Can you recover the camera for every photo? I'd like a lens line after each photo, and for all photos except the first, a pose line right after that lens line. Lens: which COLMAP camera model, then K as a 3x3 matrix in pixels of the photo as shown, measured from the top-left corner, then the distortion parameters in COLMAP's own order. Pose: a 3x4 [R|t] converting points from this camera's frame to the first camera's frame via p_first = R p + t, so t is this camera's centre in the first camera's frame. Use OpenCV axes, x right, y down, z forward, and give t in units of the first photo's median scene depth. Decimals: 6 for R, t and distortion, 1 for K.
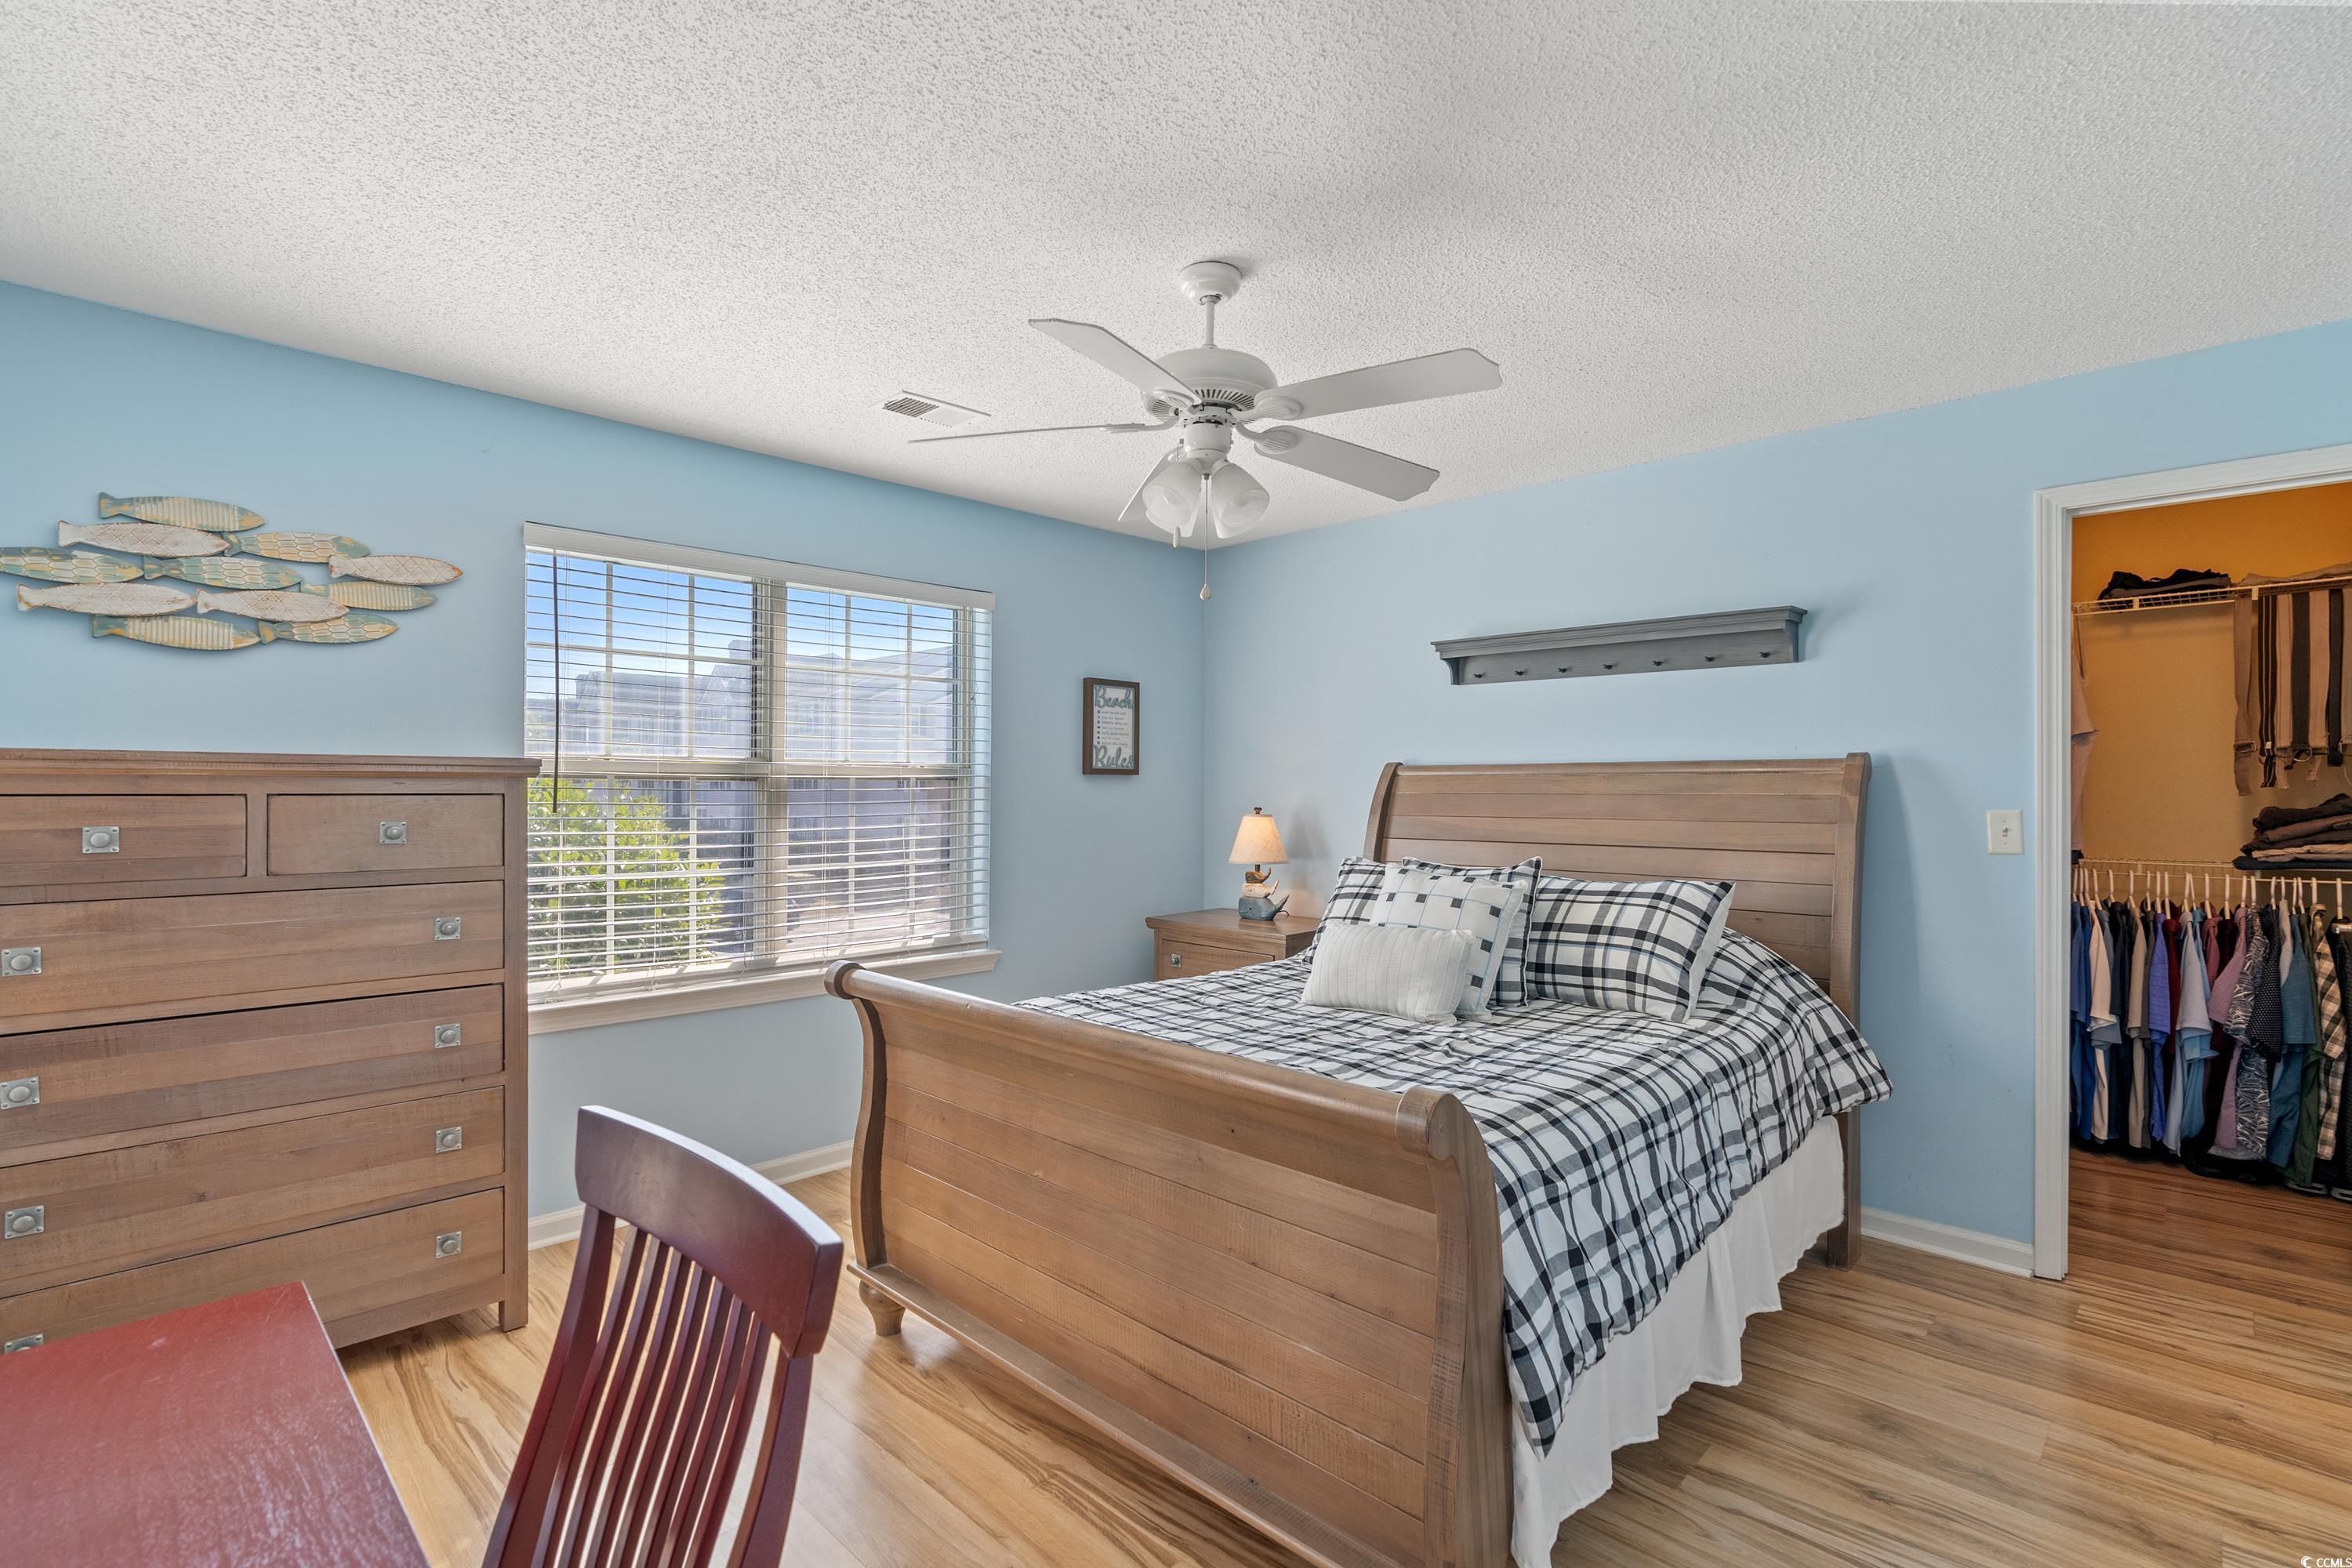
lens RADIAL K [[1080.4, 0, 1172.5], [0, 1080.4, 786.8], [0, 0, 1]] dist [-0.004185, 0.000551]
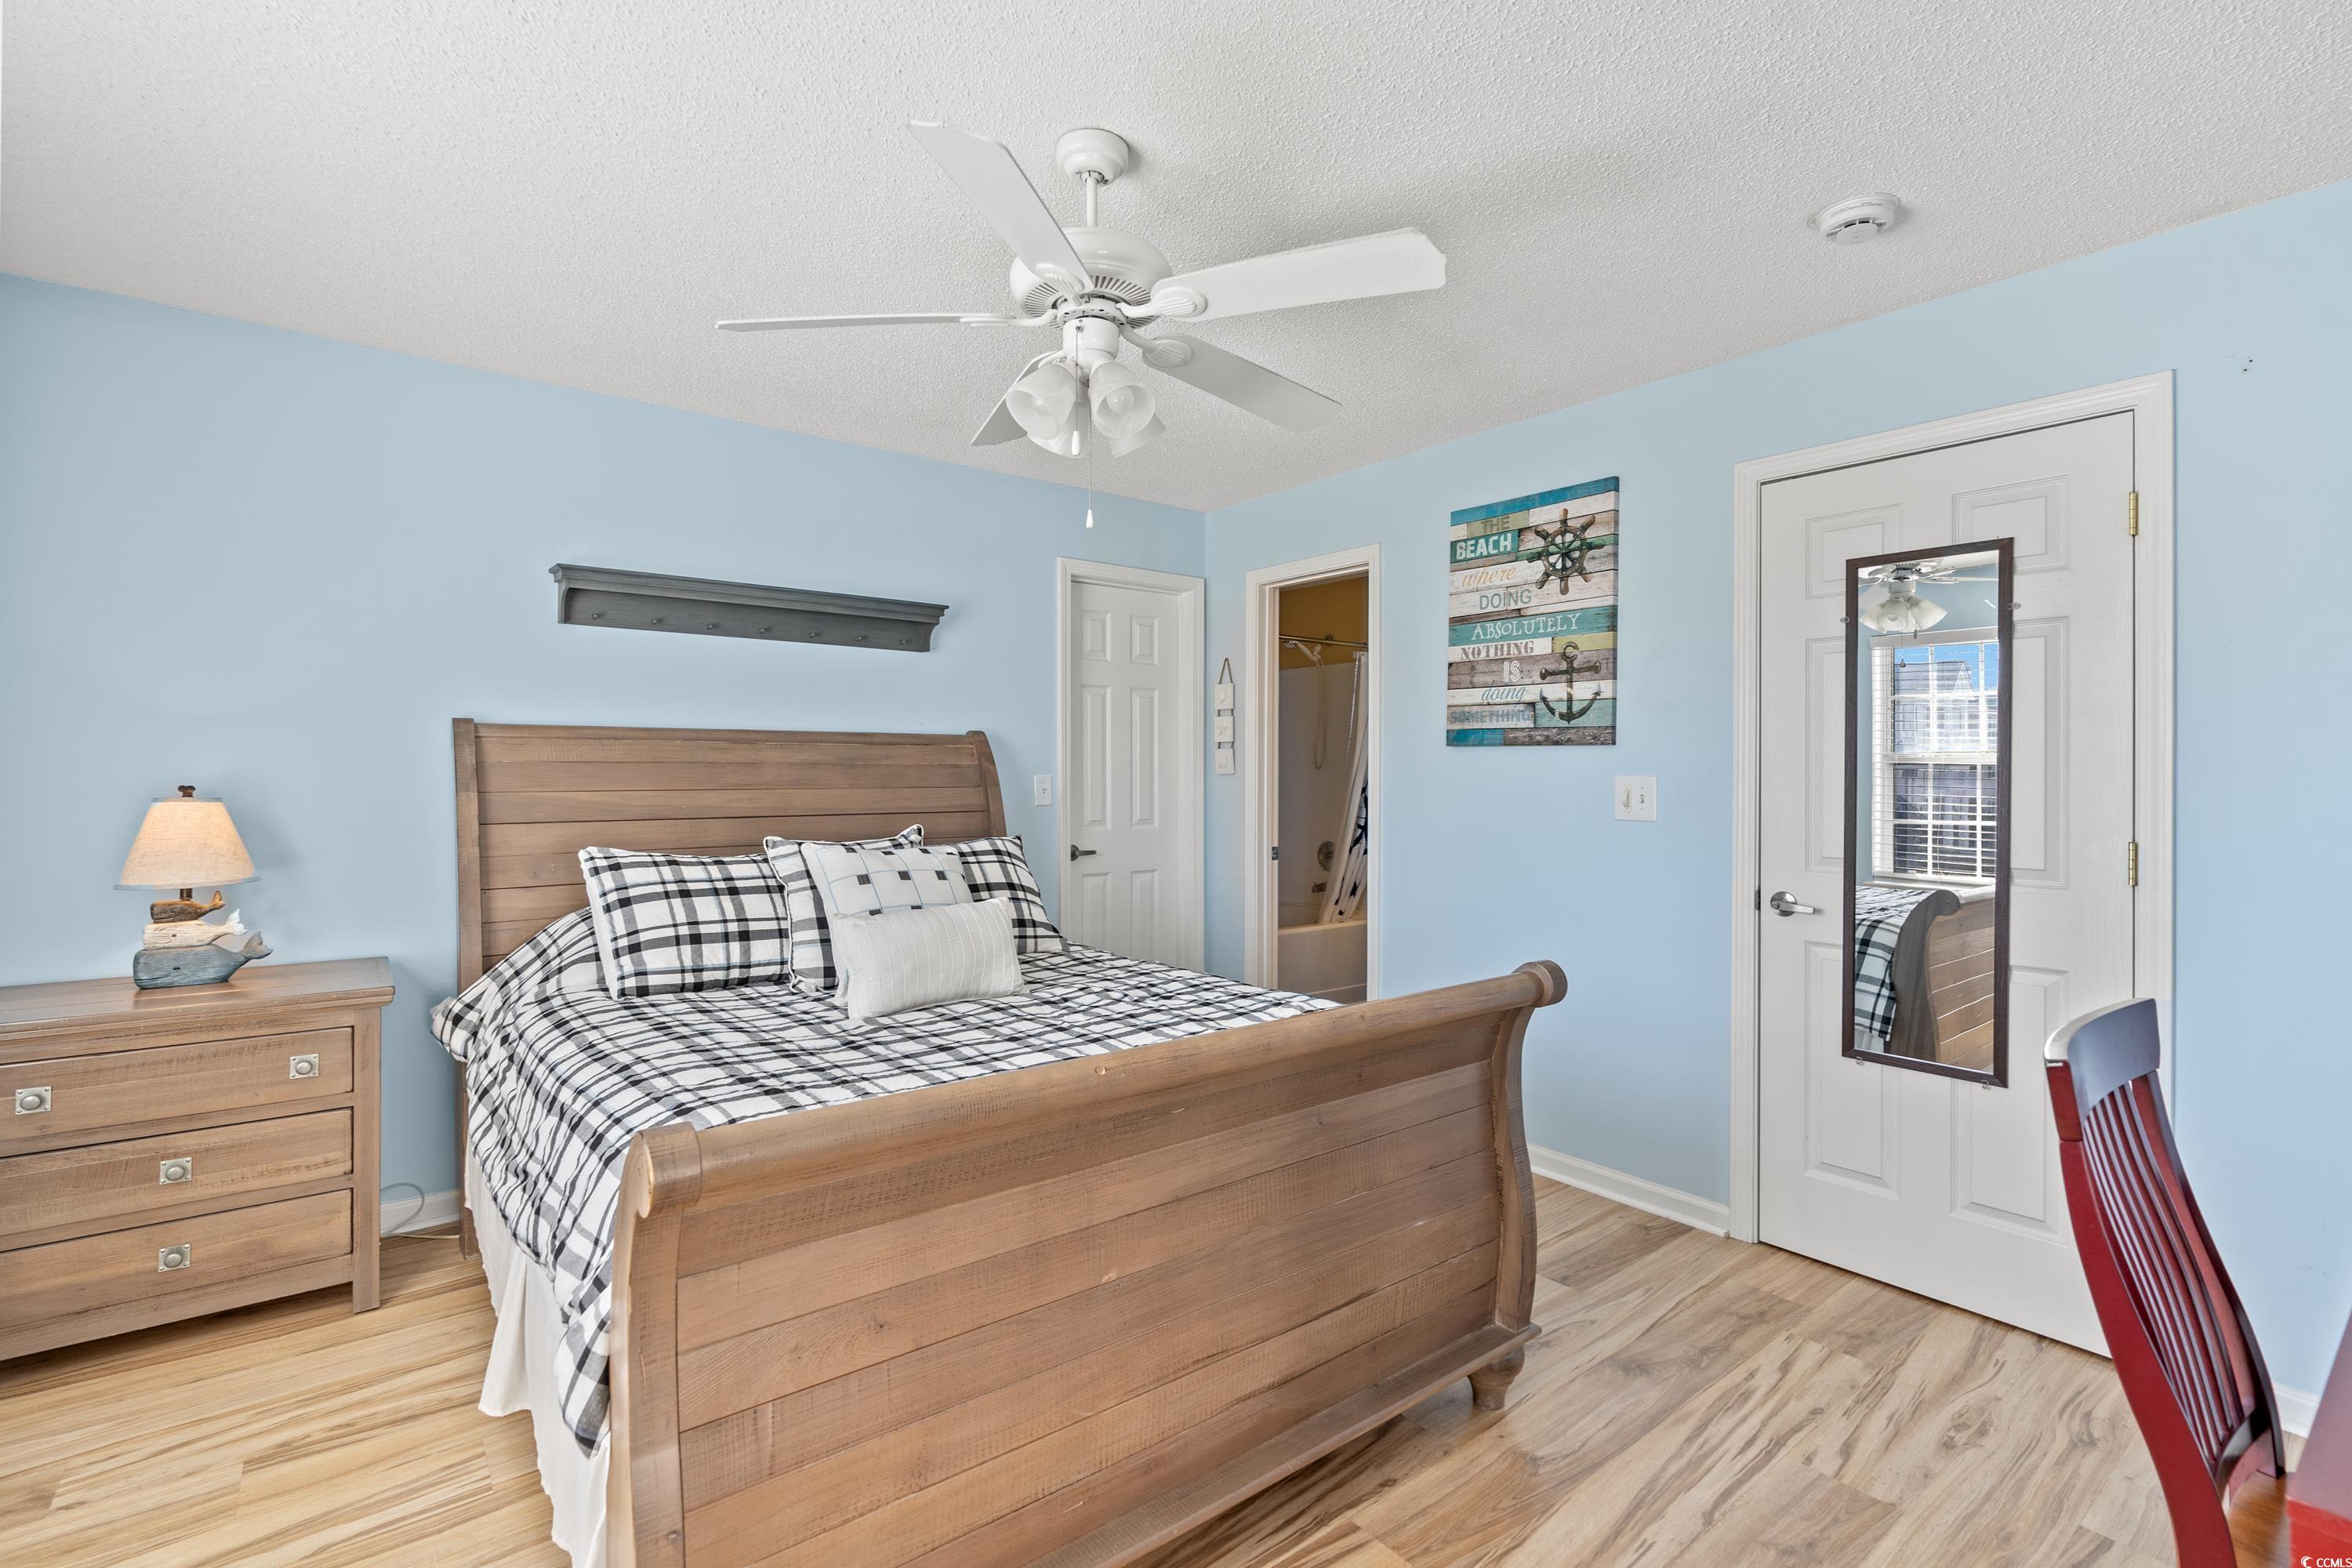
lens RADIAL K [[1080.4, 0, 1174.7], [0, 1080.4, 776.7], [0, 0, 1]] dist [-0.004185, 0.000551]
pose [[0.137964, -0.007850, 0.990406, -0.545279], [-0.004025, 0.999956, 0.008487, 0.010024], [-0.990429, -0.005157, 0.137926, 0.558129]]
